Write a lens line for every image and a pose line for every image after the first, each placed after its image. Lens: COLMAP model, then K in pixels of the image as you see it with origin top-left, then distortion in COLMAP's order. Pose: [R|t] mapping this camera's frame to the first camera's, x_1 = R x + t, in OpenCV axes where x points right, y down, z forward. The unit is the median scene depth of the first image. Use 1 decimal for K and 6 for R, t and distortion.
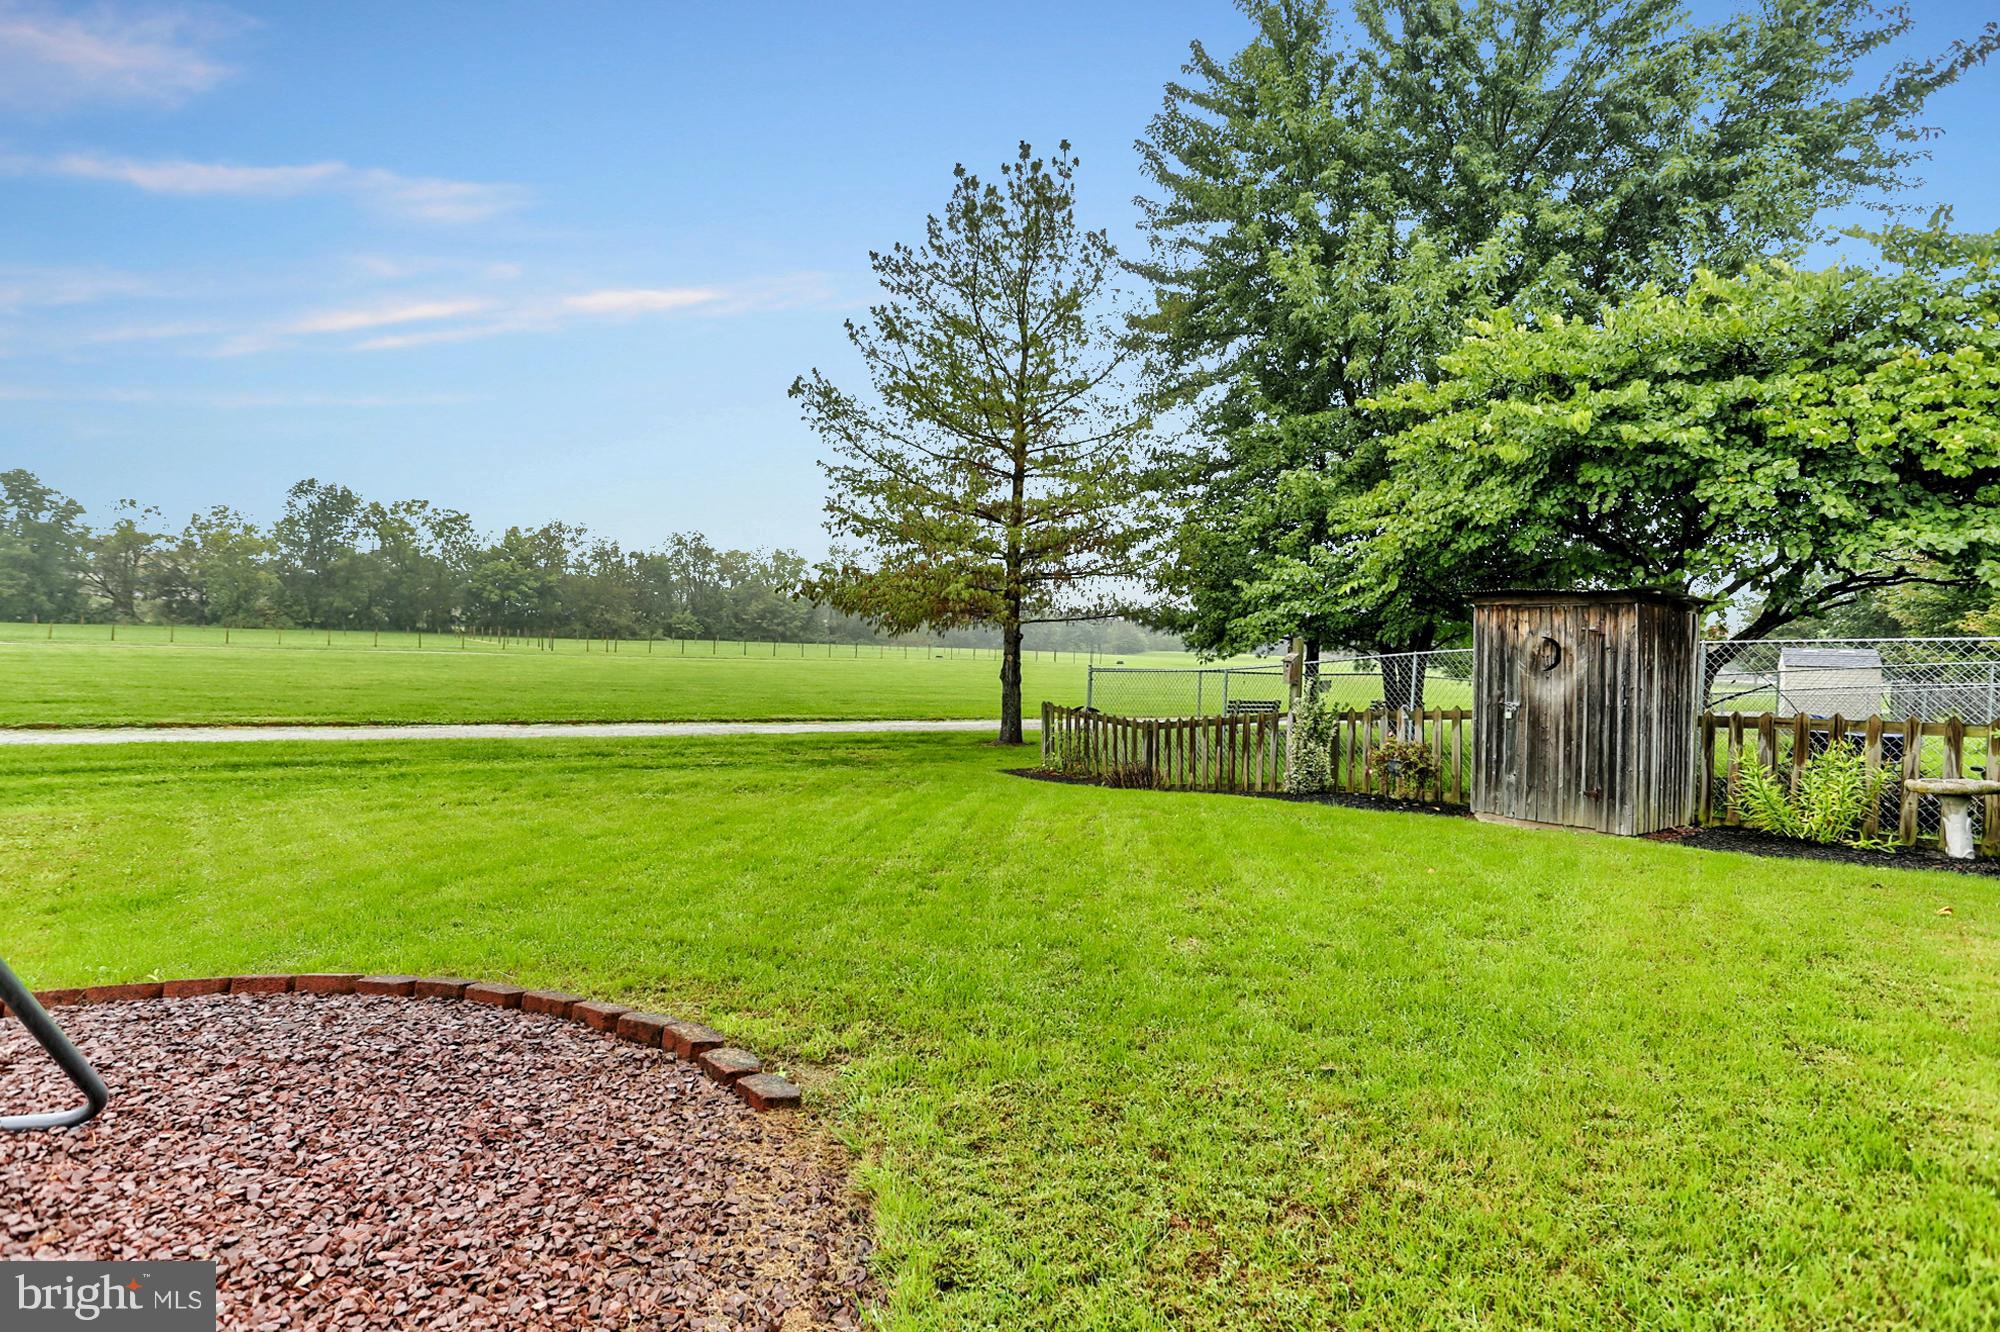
lens RADIAL K [[1032.9, 0, 1003.1], [0, 1032.9, 638.5], [0, 0, 1]] dist [-0.050093, 0.037611]
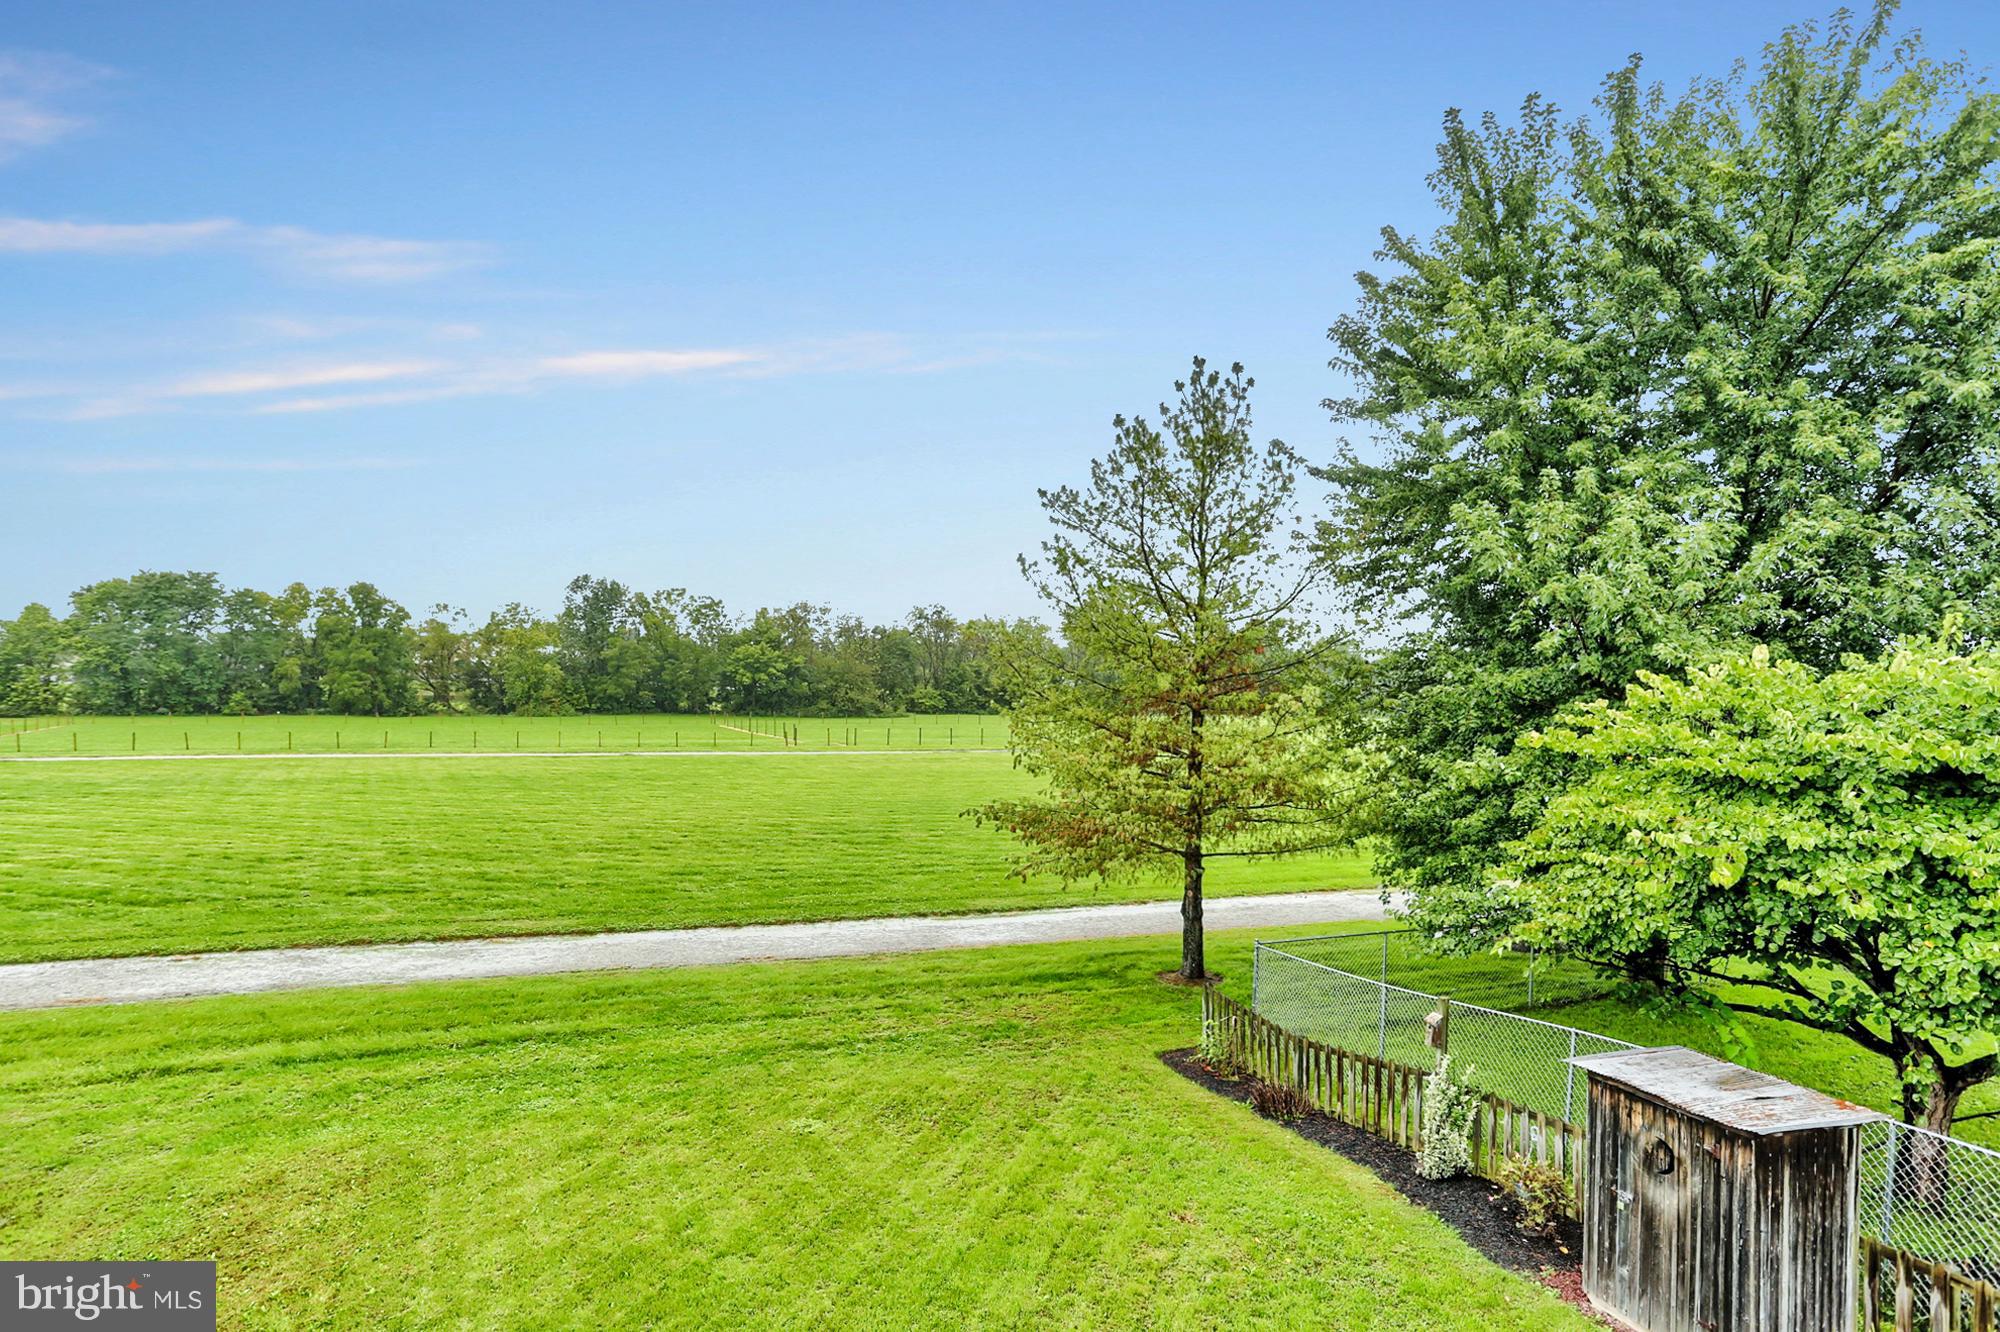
lens RADIAL K [[1093.0, 0, 995.9], [0, 1093.0, 729.0], [0, 0, 1]] dist [-0.057950, 0.049967]
pose [[0.970220, -0.006422, -0.242141, 0.080011], [0.014990, 0.999324, 0.033562, -0.177143], [0.241762, -0.036192, 0.969660, -0.032310]]
